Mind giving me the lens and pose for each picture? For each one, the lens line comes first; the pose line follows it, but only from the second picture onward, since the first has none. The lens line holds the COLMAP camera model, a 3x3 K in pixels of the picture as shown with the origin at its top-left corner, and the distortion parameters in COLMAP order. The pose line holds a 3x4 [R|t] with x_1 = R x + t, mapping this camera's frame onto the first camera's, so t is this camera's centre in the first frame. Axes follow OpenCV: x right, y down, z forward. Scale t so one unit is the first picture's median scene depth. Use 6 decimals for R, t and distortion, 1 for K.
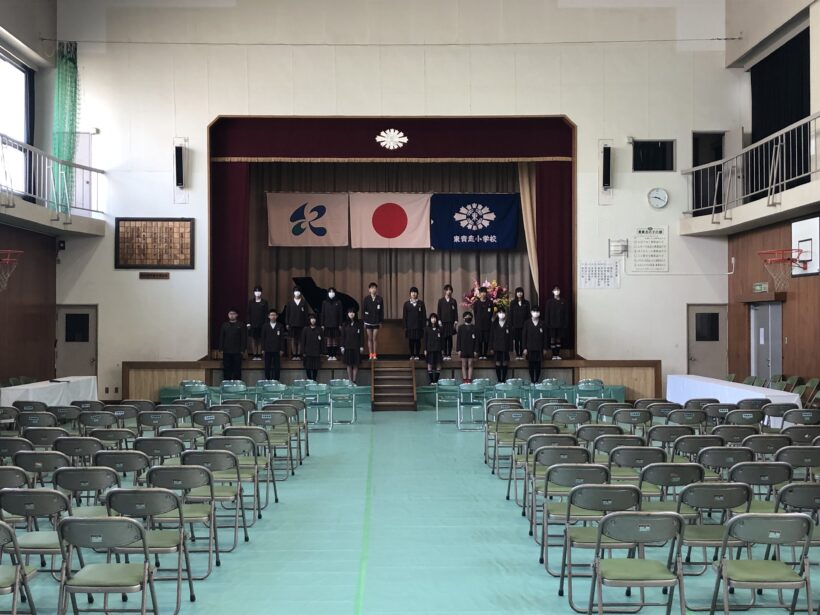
lens RADIAL K [[1098.9, 0, 410.0], [0, 1098.9, 307.5], [0, 0, 1]] dist [0.002737, -0.004450]
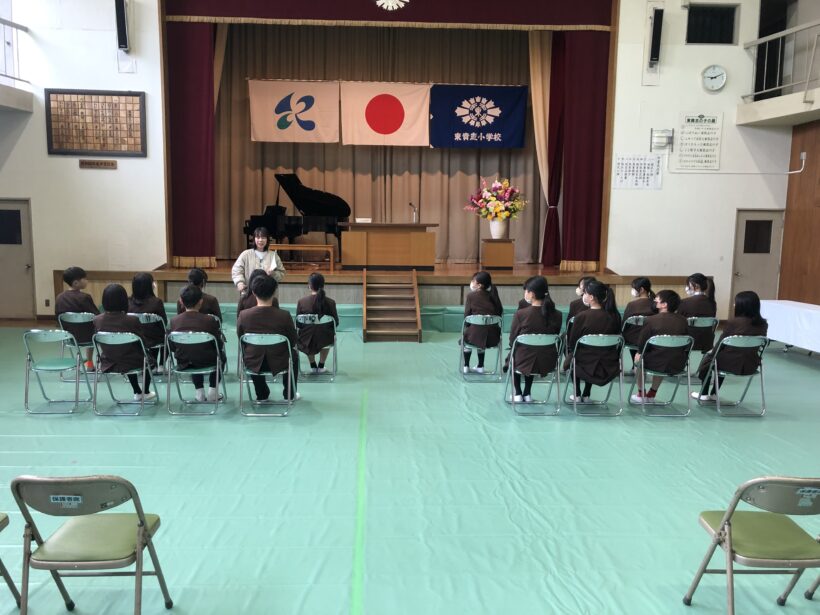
lens RADIAL K [[665.4, 0, 397.8], [0, 665.4, 309.9], [0, 0, 1]] dist [0.054031, -0.006041]
pose [[0.999792, 0.012143, 0.016415, -0.016059], [-0.014204, 0.991158, 0.131923, 0.008602], [-0.014668, -0.132129, 0.991124, 0.466185]]
